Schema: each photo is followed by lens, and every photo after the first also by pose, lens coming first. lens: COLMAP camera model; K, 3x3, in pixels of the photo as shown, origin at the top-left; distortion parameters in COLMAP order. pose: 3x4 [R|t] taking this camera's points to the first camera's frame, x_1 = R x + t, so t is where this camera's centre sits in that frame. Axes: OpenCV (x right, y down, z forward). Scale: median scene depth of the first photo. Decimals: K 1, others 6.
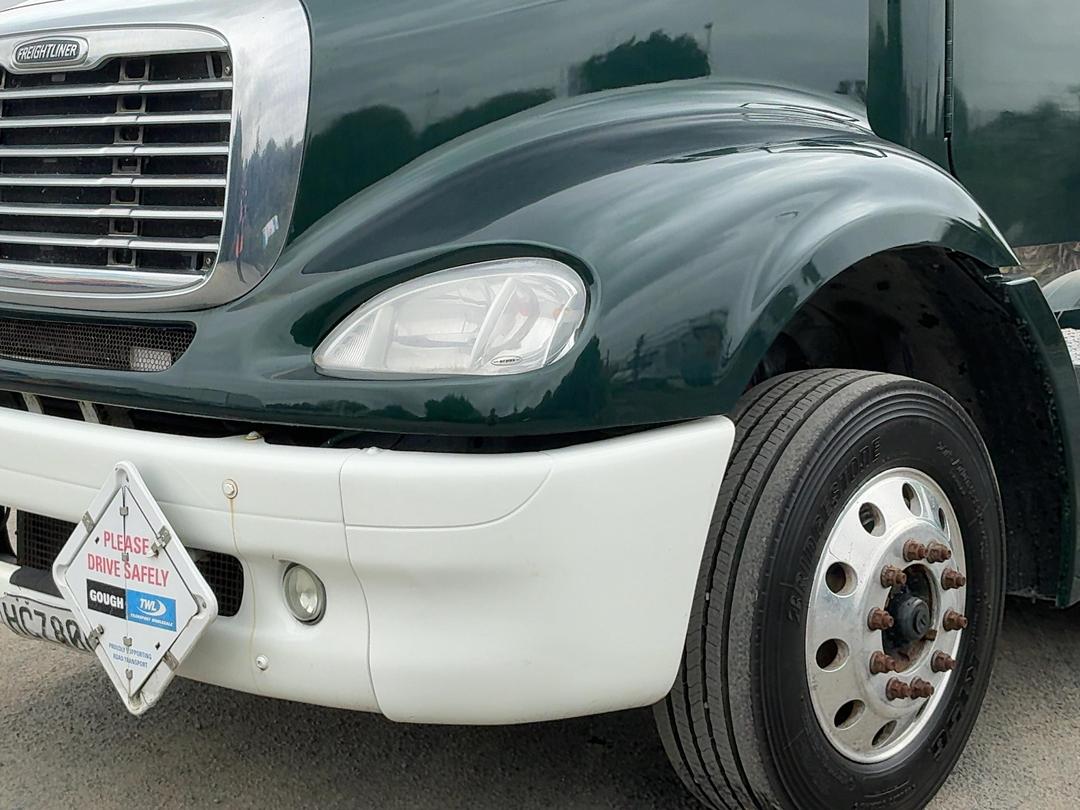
lens RADIAL K [[1793.9, 0, 540.0], [0, 1793.9, 424.0], [0, 0, 1]] dist [0.132566, -0.083304]
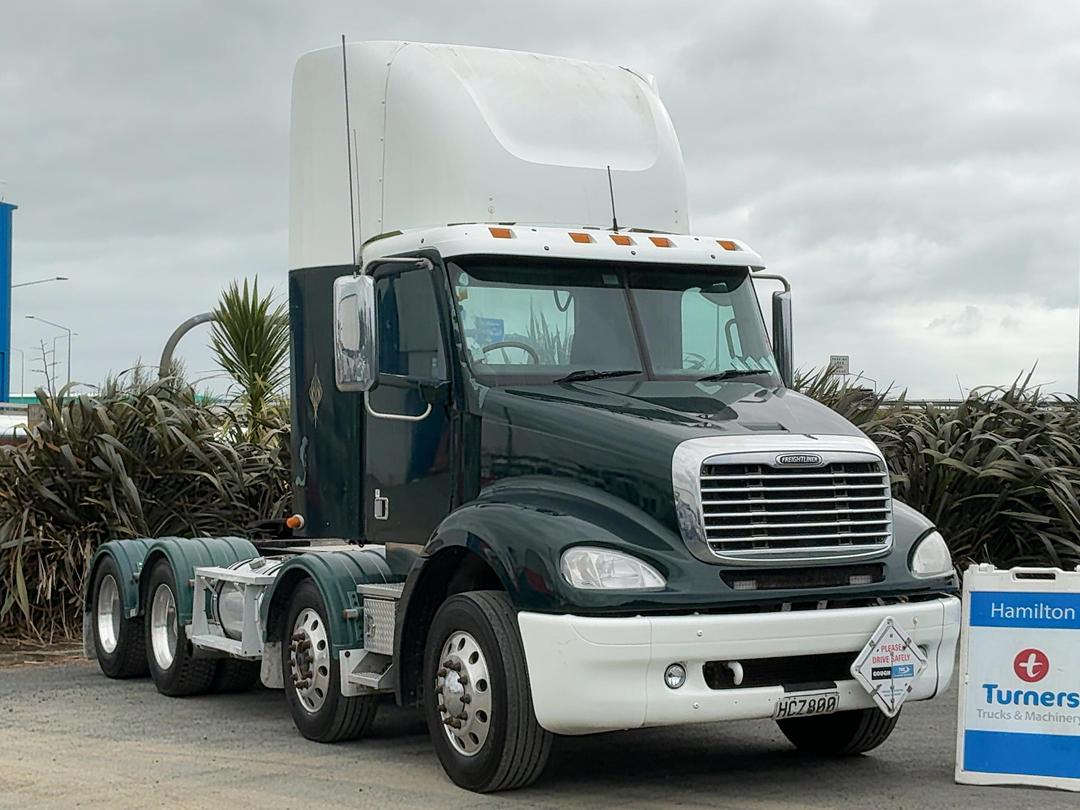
lens RADIAL K [[1796.4, 0, 540.0], [0, 1796.4, 405.0], [0, 0, 1]] dist [0.260224, -1.736555]
pose [[0.302567, 0.033149, 0.952551, -2.825388], [0.149199, 0.985428, -0.081684, -0.138754], [-0.941378, 0.166834, 0.293212, 0.639424]]
